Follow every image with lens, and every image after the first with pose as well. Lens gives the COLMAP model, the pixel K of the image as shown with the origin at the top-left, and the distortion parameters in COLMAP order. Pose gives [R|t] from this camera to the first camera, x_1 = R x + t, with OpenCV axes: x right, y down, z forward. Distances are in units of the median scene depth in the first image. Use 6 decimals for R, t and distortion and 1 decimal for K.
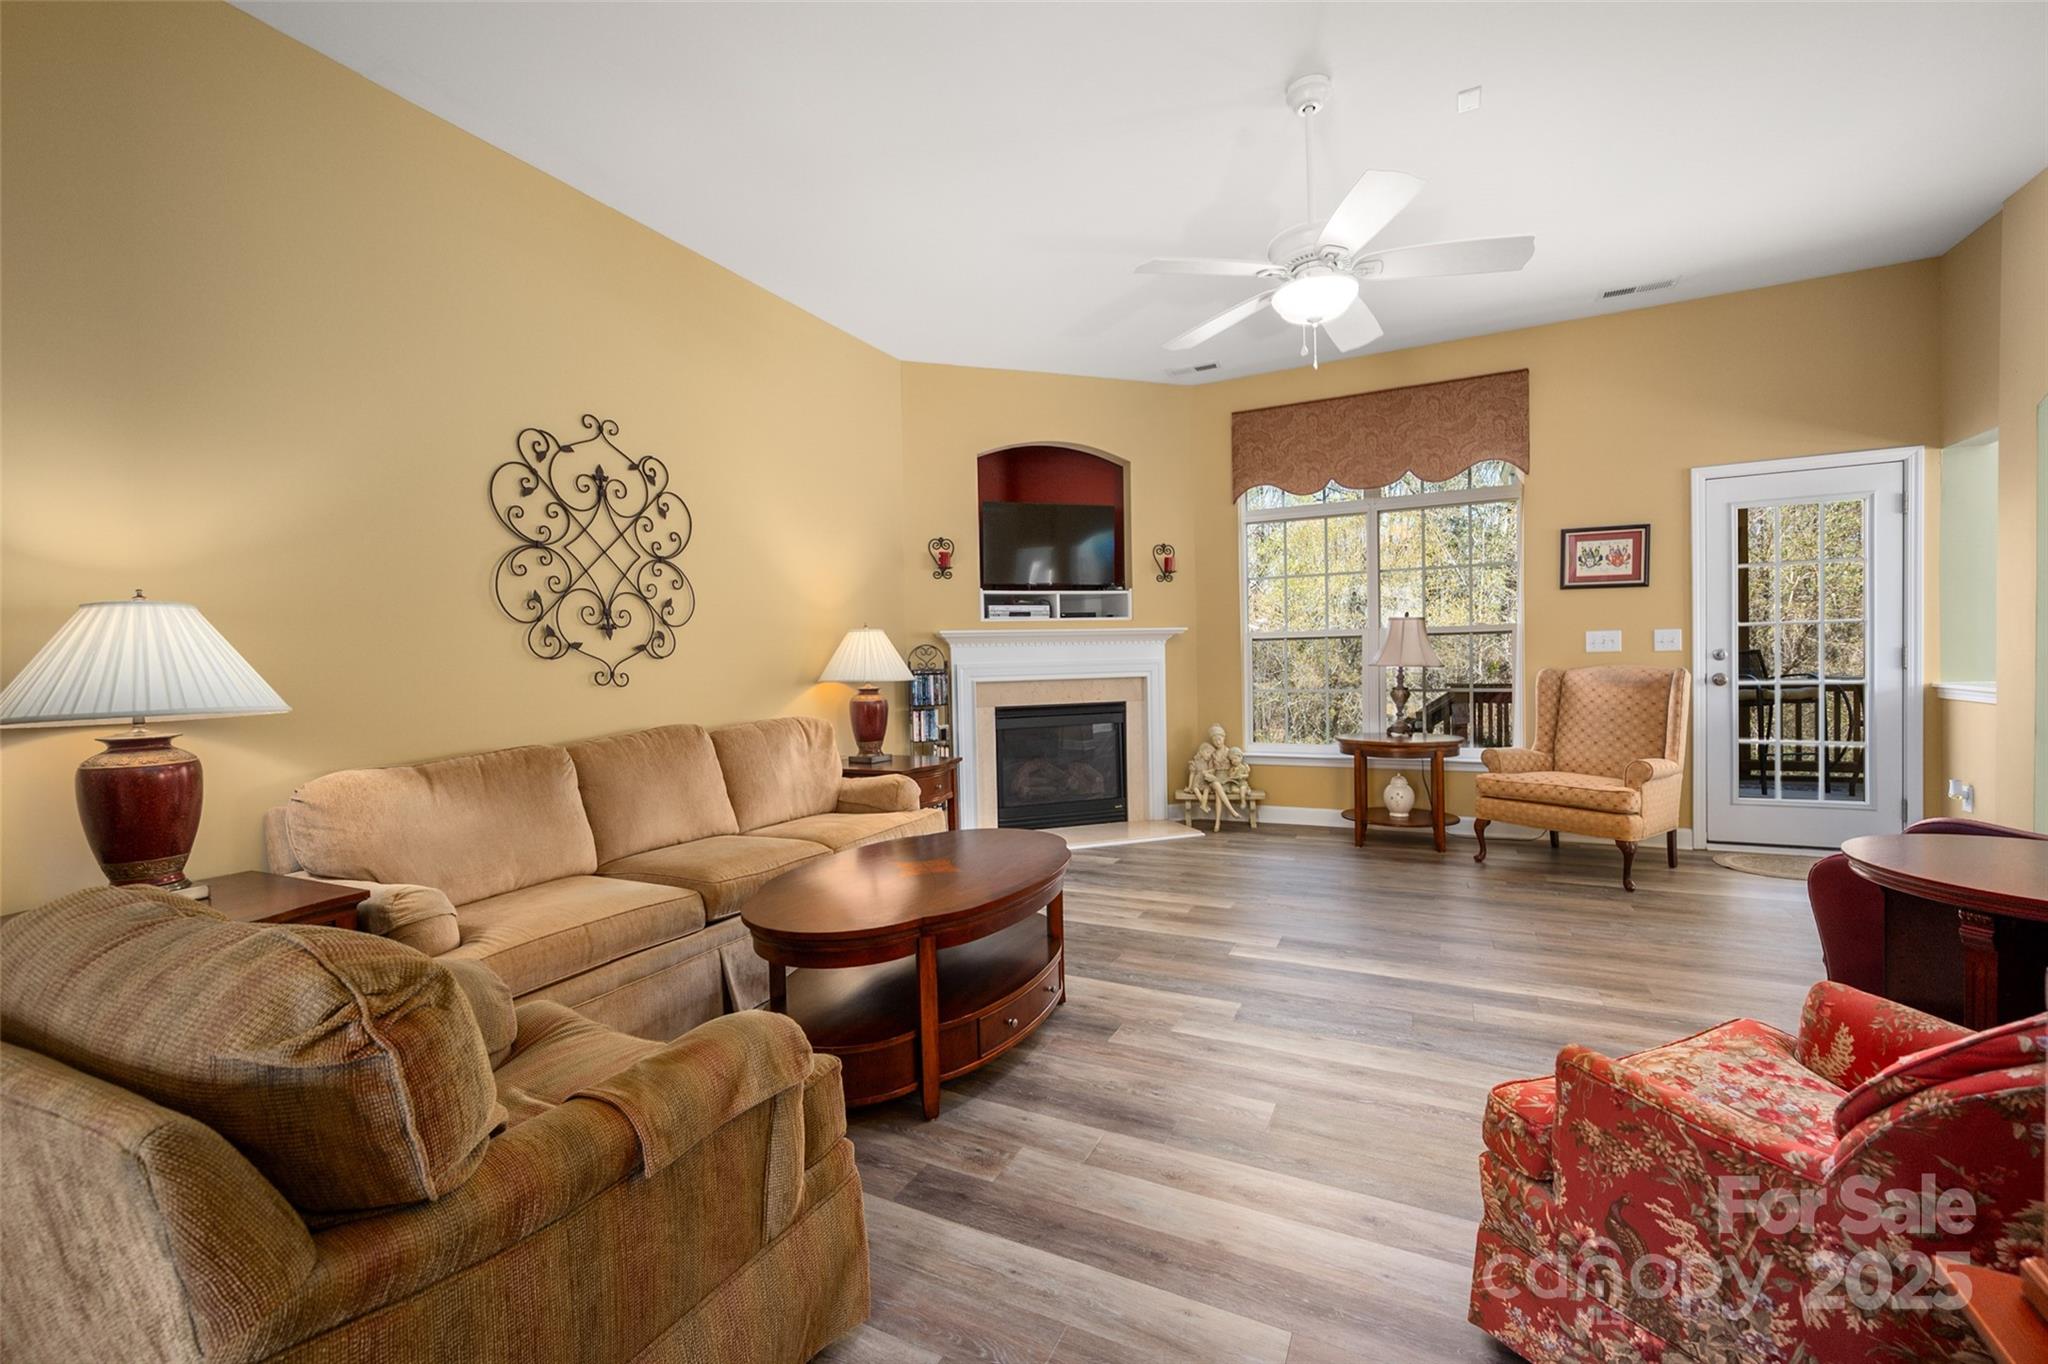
lens RADIAL K [[828.3, 0, 1026.4], [0, 828.3, 685.7], [0, 0, 1]] dist [-0.002263, 0.000361]
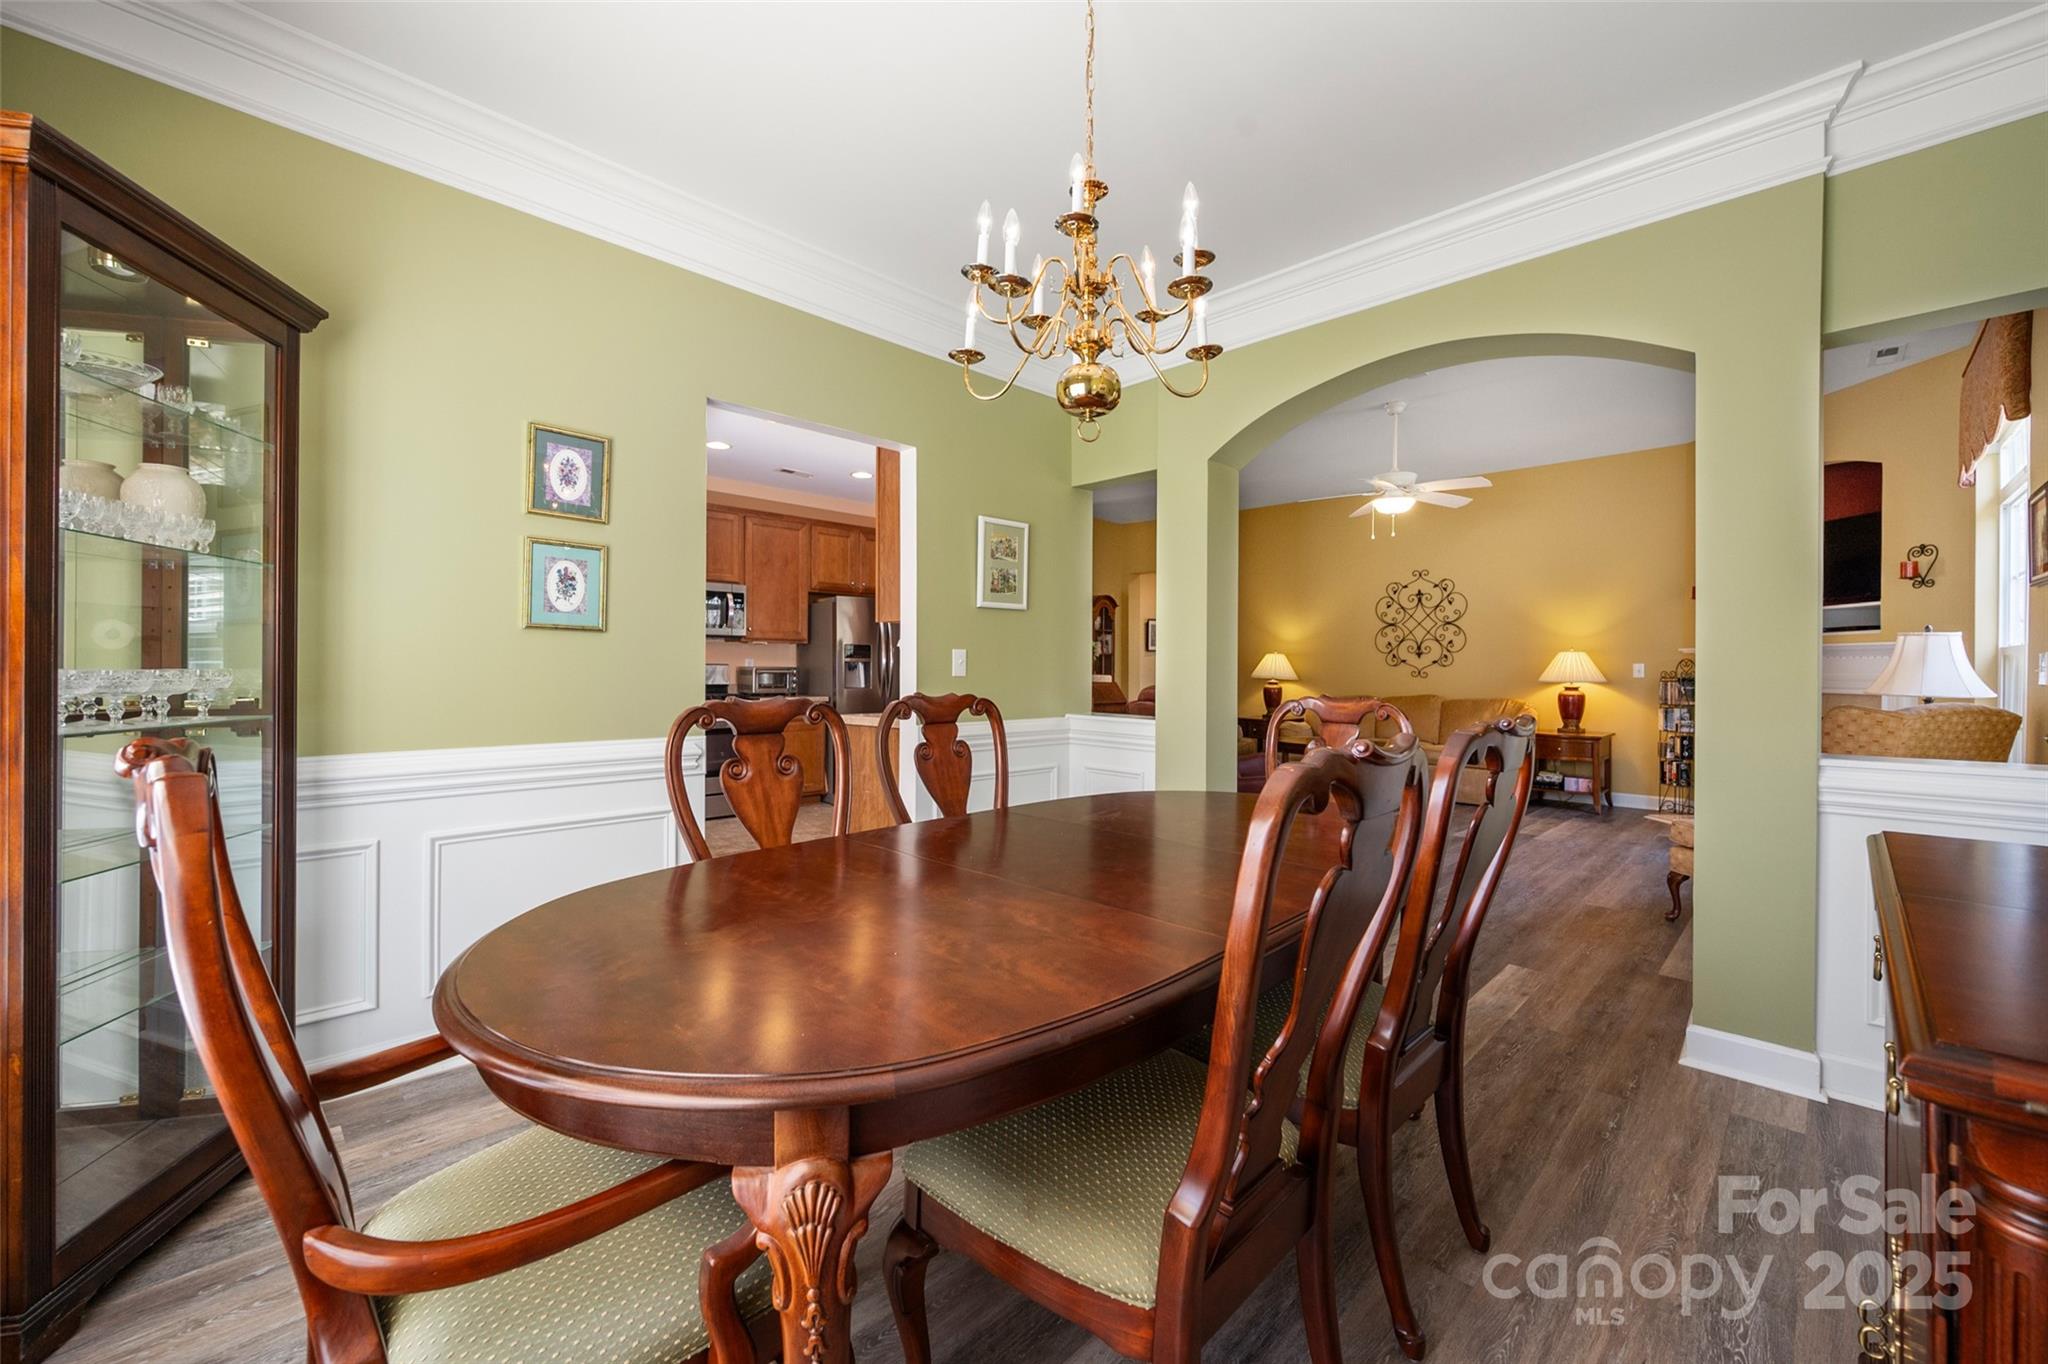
lens RADIAL K [[828.3, 0, 1032.6], [0, 828.3, 674.4], [0, 0, 1]] dist [-0.002263, 0.000361]
pose [[-0.302705, 0.030300, -0.952603, 1.631214], [-0.025828, 0.998867, 0.039979, -0.057192], [0.952734, 0.036706, -0.301579, 0.472225]]
